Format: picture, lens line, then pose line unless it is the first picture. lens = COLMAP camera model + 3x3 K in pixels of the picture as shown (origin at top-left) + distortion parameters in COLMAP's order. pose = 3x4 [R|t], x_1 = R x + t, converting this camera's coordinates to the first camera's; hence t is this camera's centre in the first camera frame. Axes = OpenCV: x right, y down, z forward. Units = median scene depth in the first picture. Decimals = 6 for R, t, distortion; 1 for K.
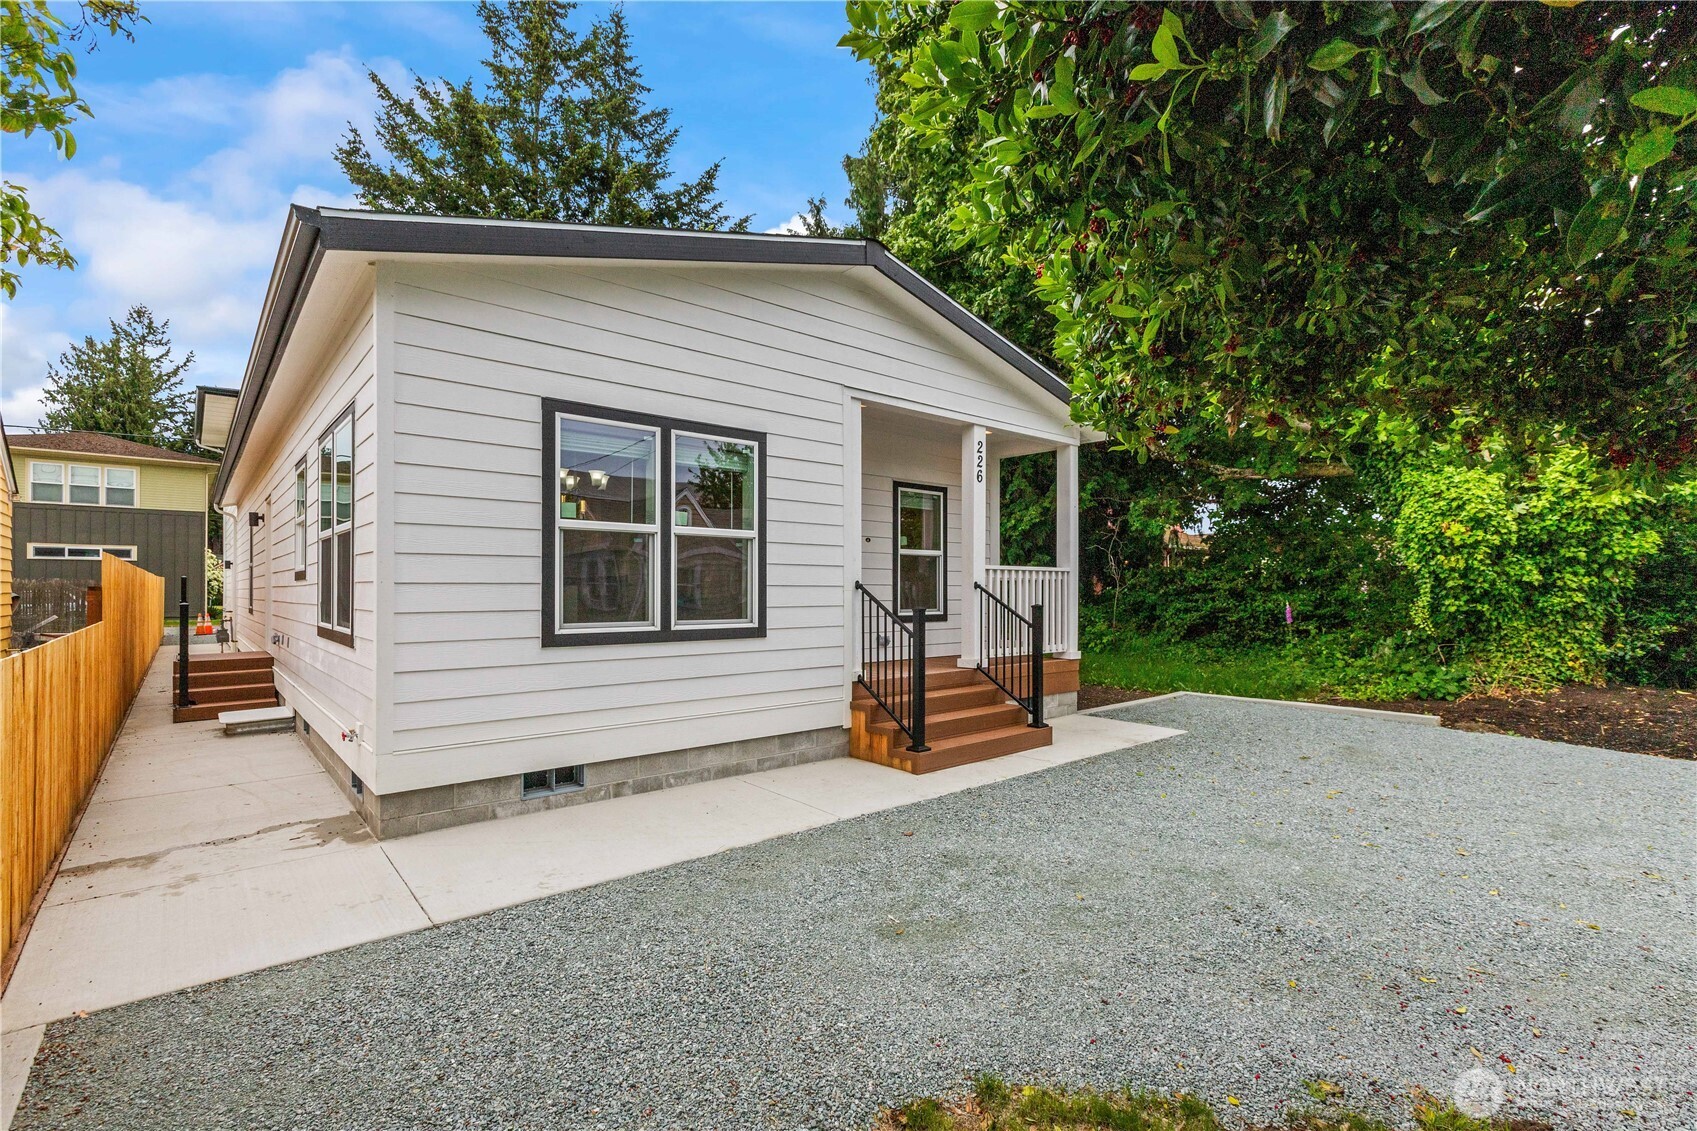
lens RADIAL K [[767.3, 0, 848.2], [0, 767.3, 588.4], [0, 0, 1]] dist [0.001276, 0.000256]
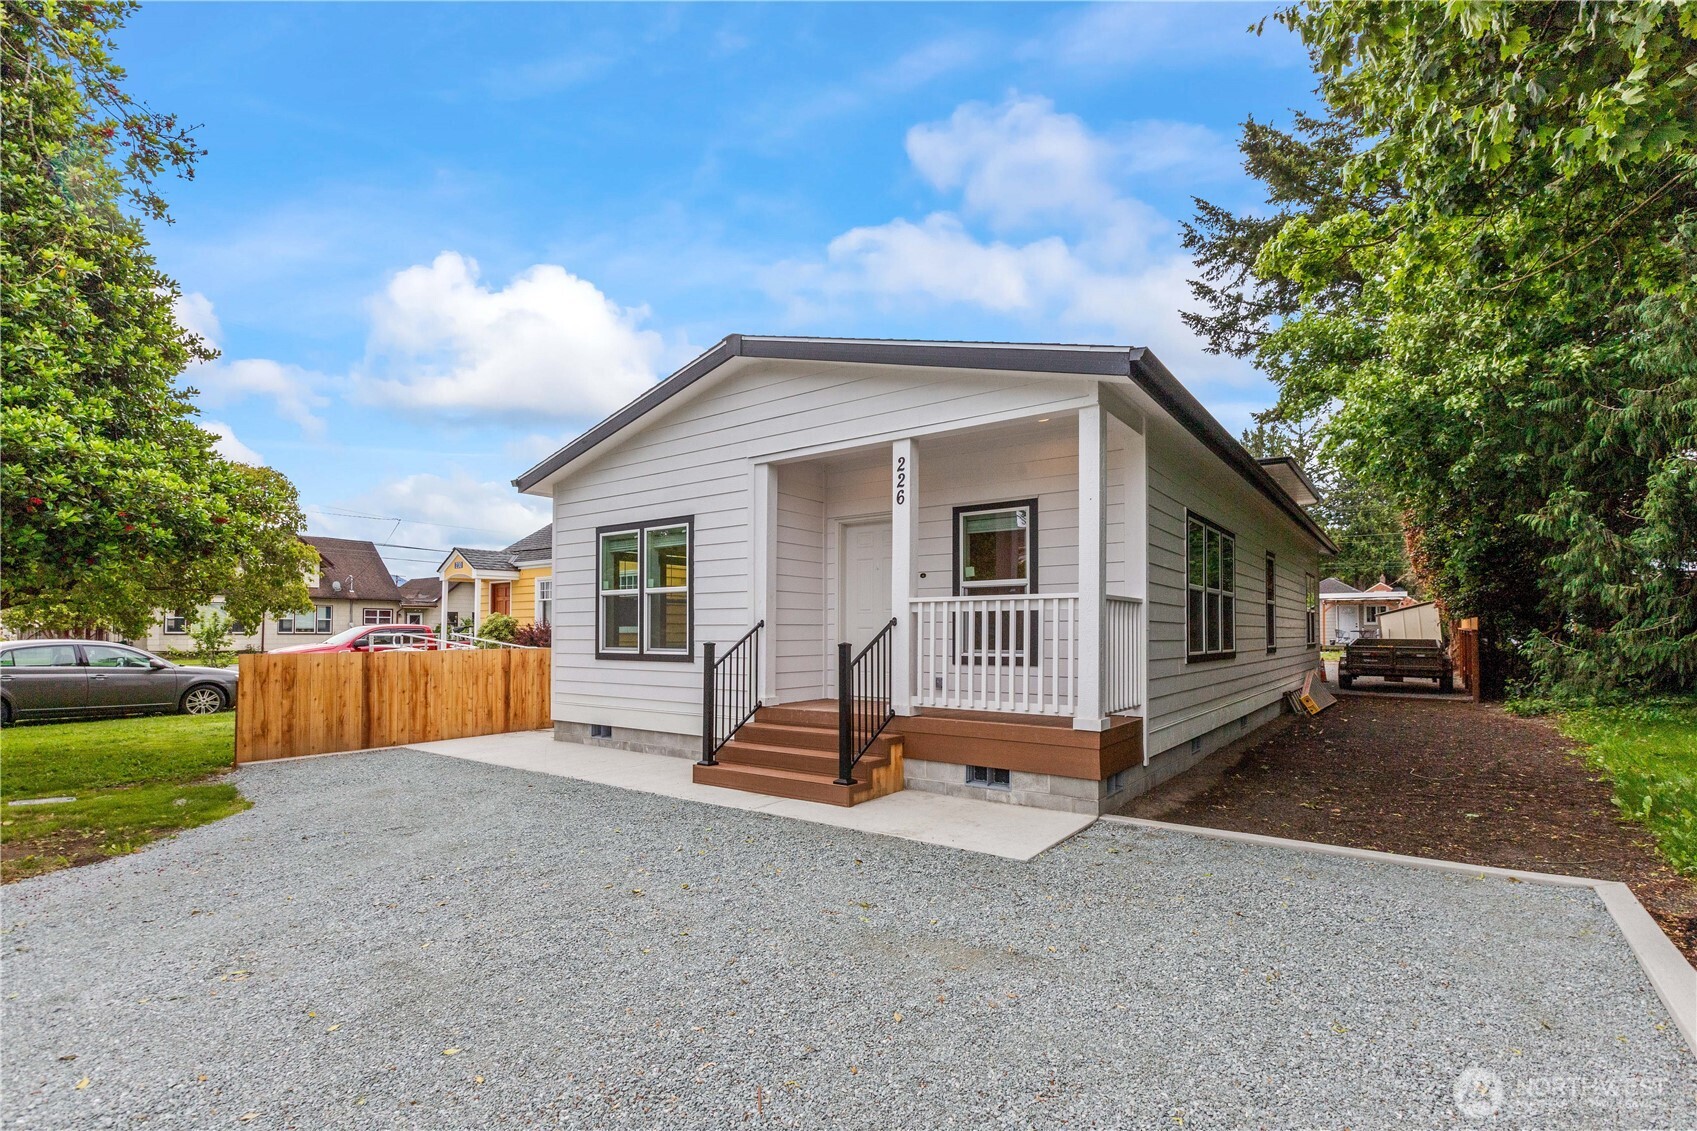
lens RADIAL K [[789.8, 0, 845.3], [0, 789.8, 622.2], [0, 0, 1]] dist [0.000397, 0.000056]
pose [[0.224527, -0.014050, -0.974367, 1.325752], [0.003495, 0.999901, -0.013613, 0.011018], [0.974462, -0.000349, 0.224554, 0.940540]]
